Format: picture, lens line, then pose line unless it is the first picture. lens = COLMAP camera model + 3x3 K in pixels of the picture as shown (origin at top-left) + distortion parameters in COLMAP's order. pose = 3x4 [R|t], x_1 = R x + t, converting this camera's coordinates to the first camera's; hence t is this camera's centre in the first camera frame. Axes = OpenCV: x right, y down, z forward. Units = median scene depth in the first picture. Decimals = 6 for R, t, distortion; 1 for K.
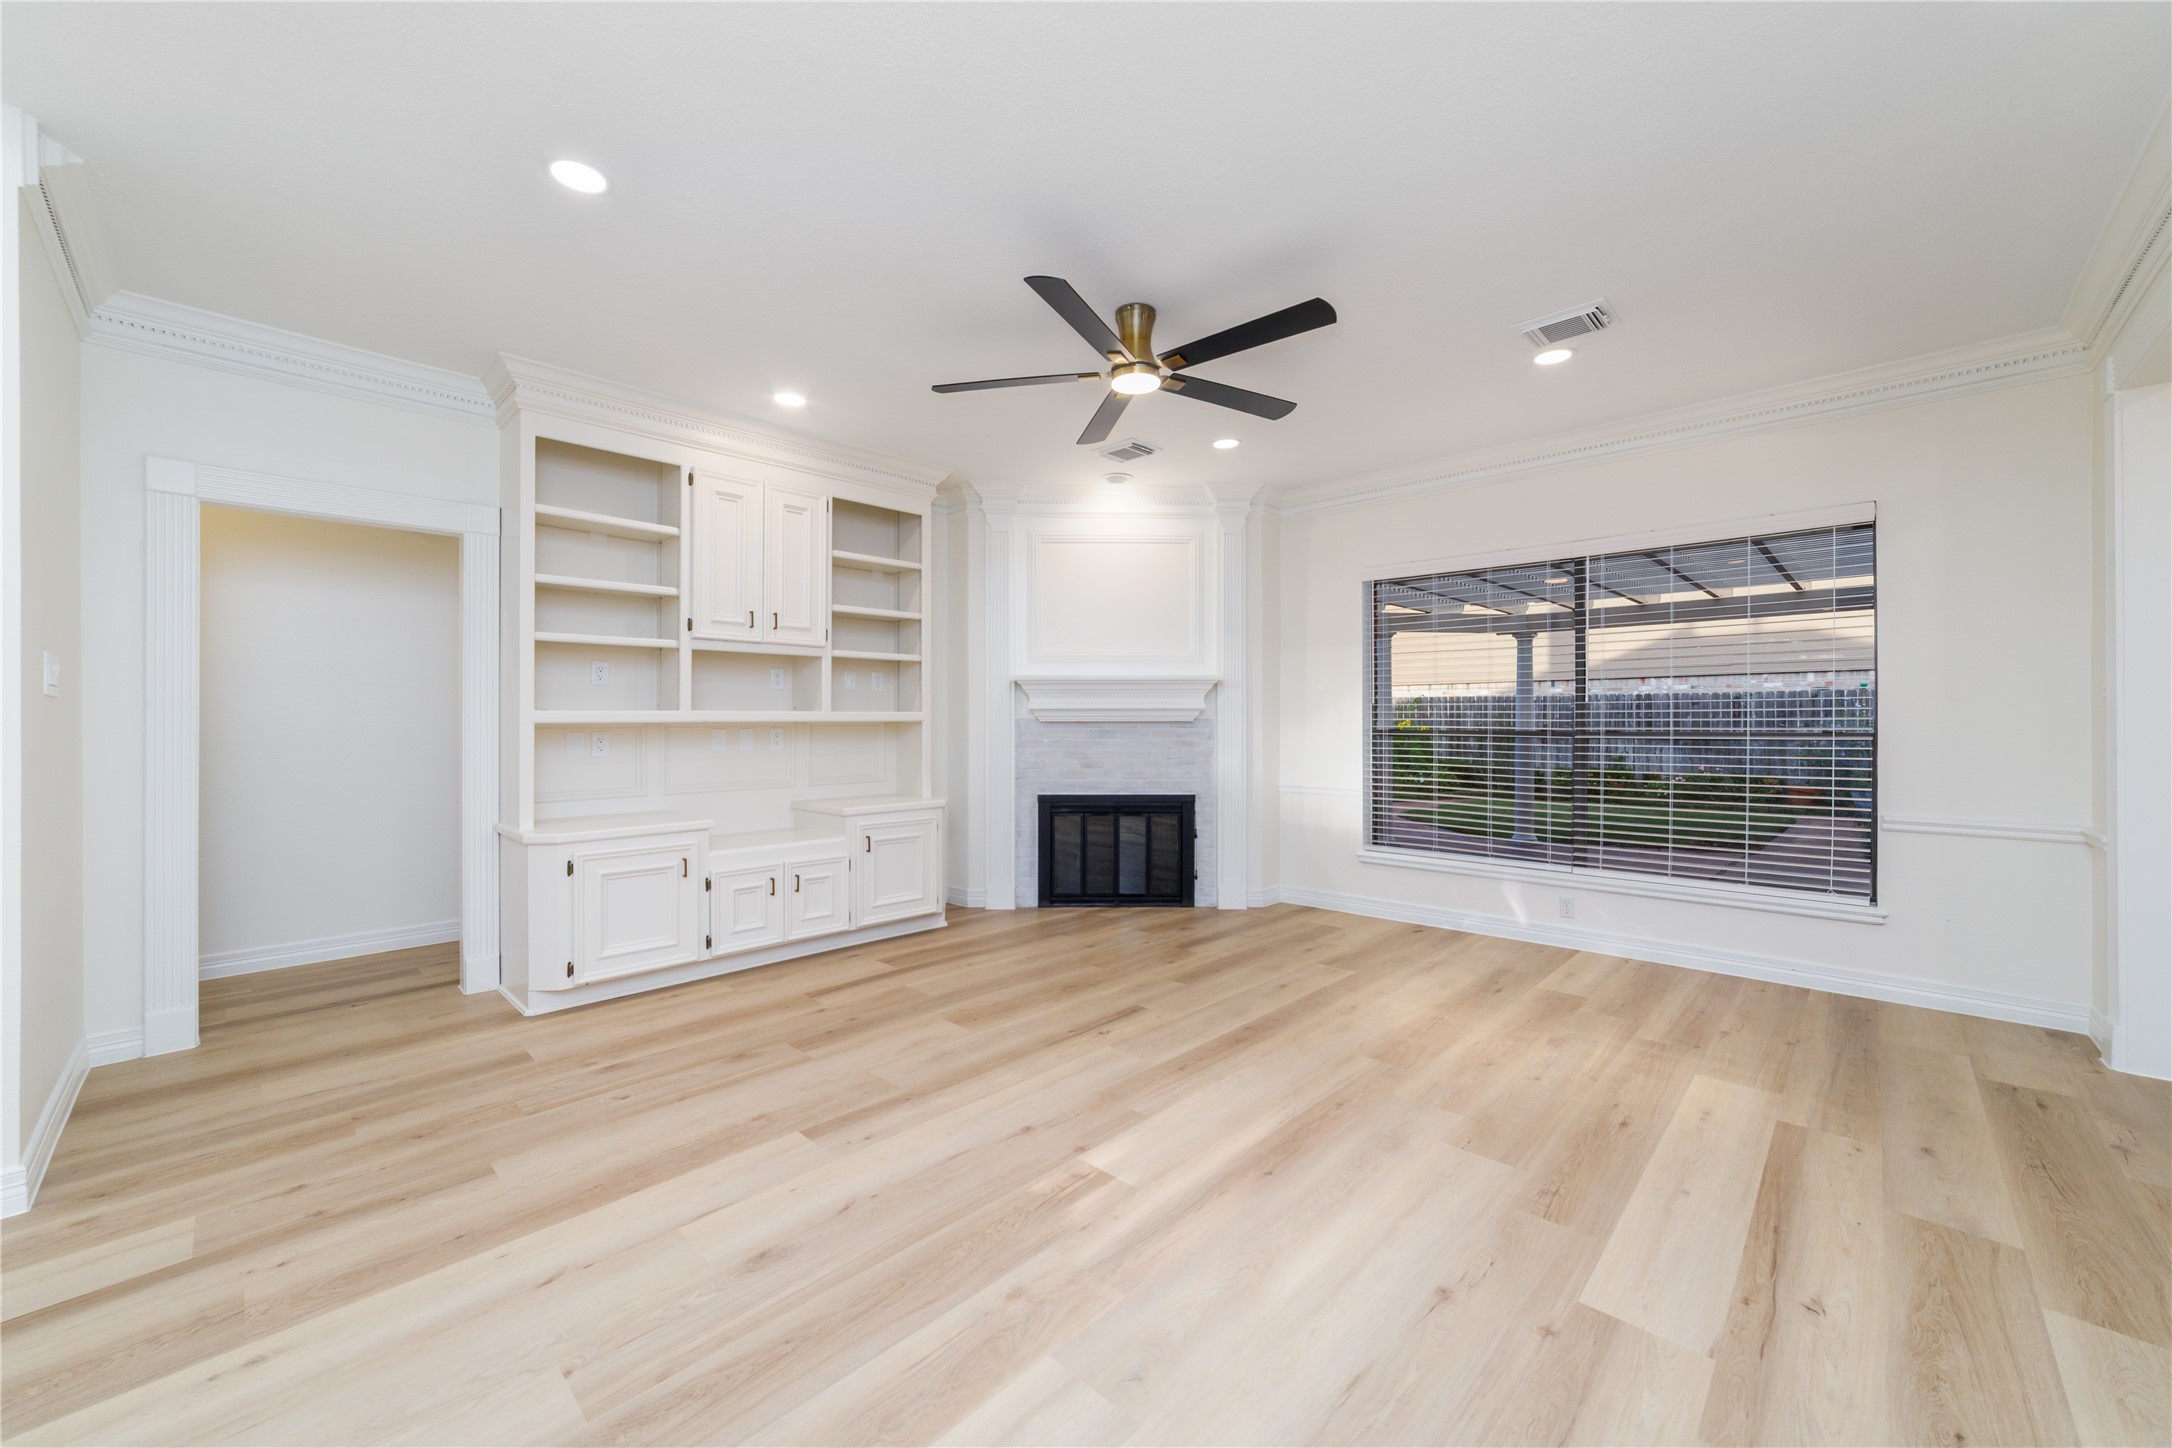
lens RADIAL K [[825.0, 0, 1070.9], [0, 825.0, 703.0], [0, 0, 1]] dist [-0.013466, 0.001656]
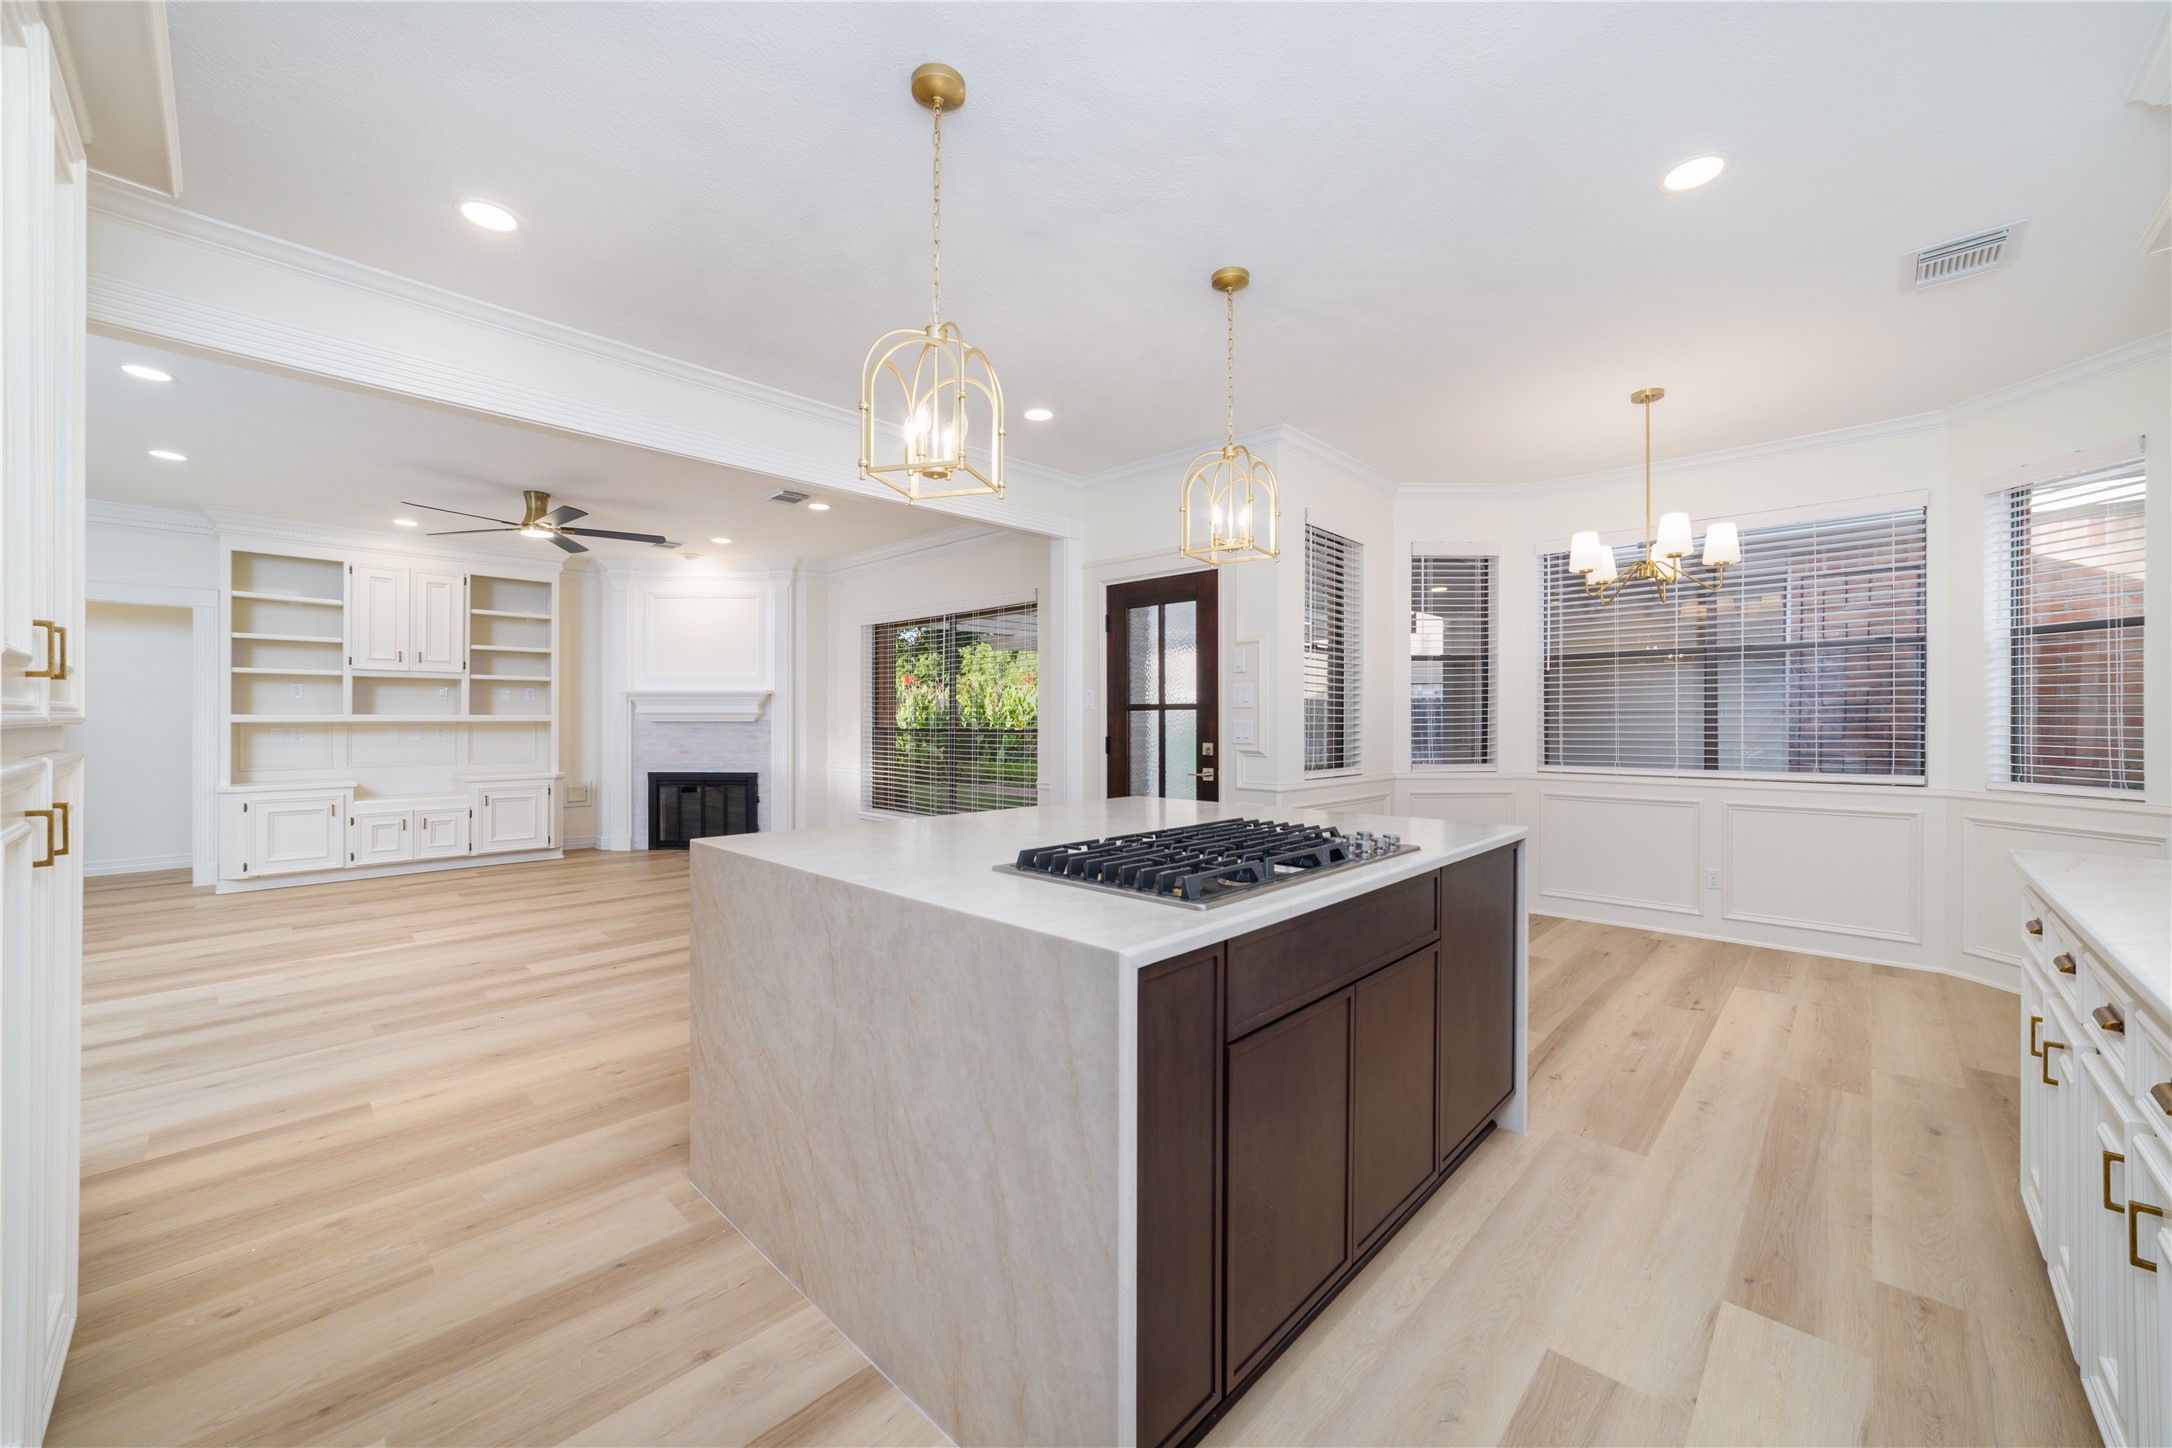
lens RADIAL K [[825.0, 0, 1089.7], [0, 825.0, 716.0], [0, 0, 1]] dist [-0.013466, 0.001656]
pose [[0.999837, 0.004177, 0.017572, 0.844690], [-0.004560, 0.999752, 0.021808, -0.026632], [-0.017477, -0.021884, 0.999608, -0.546406]]
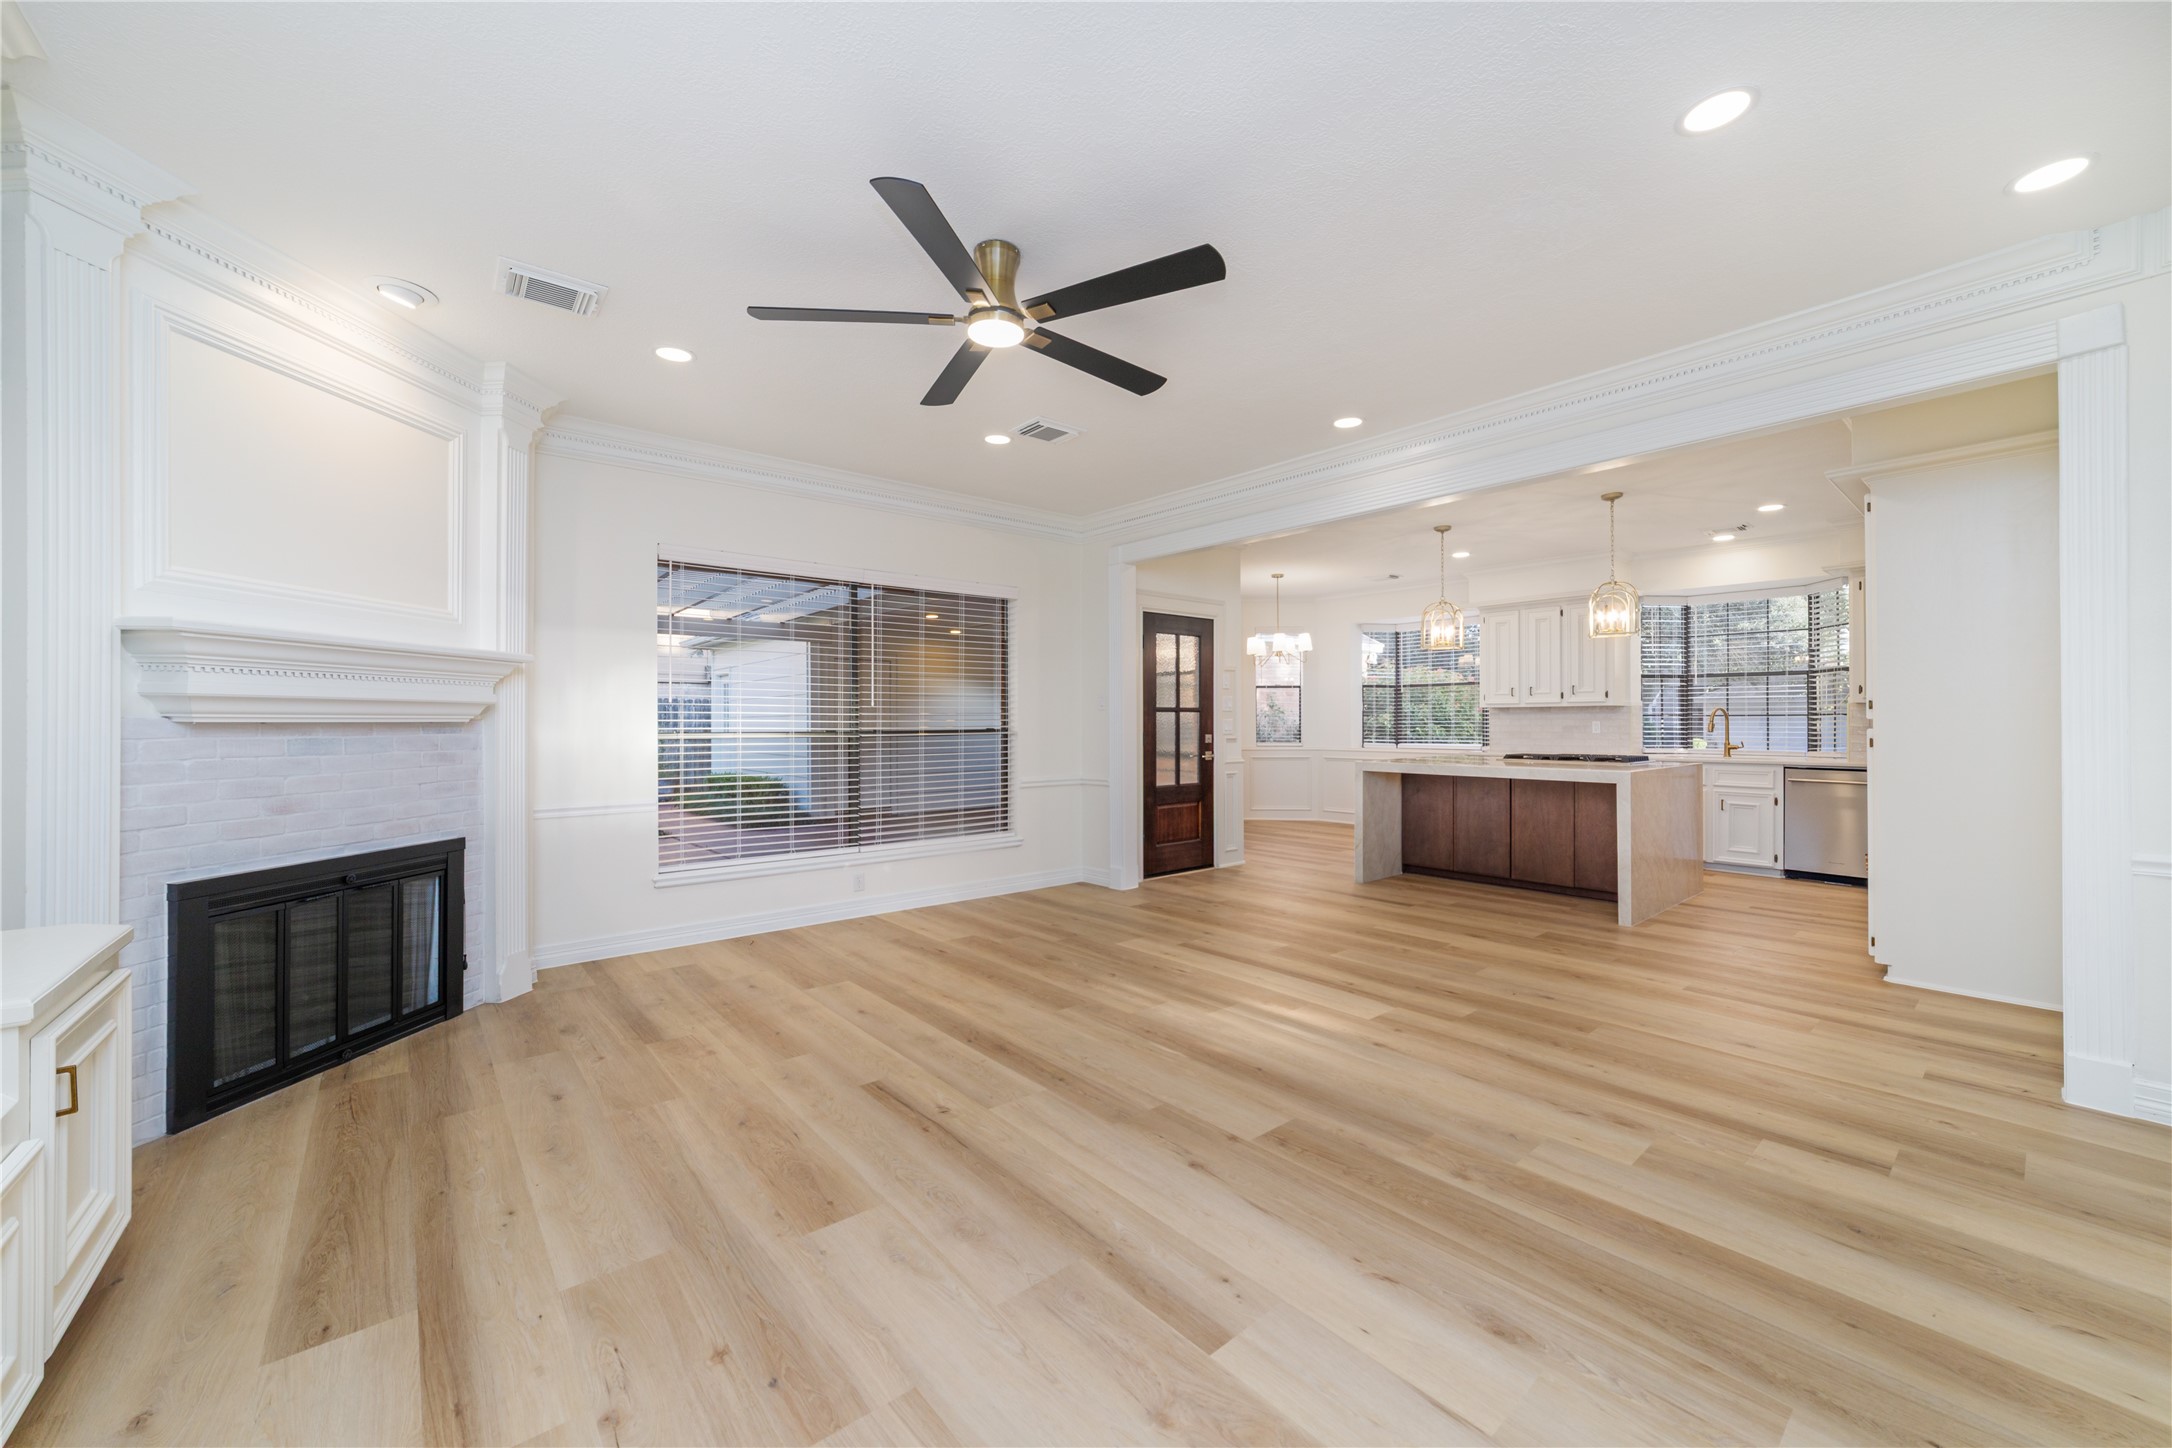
lens RADIAL K [[825.0, 0, 1080.4], [0, 825.0, 725.0], [0, 0, 1]] dist [-0.013466, 0.001656]
pose [[0.099234, 0.001497, 0.995063, -0.515658], [-0.023264, 0.999729, 0.000816, 0.014624], [-0.994792, -0.023230, 0.099242, 0.549722]]
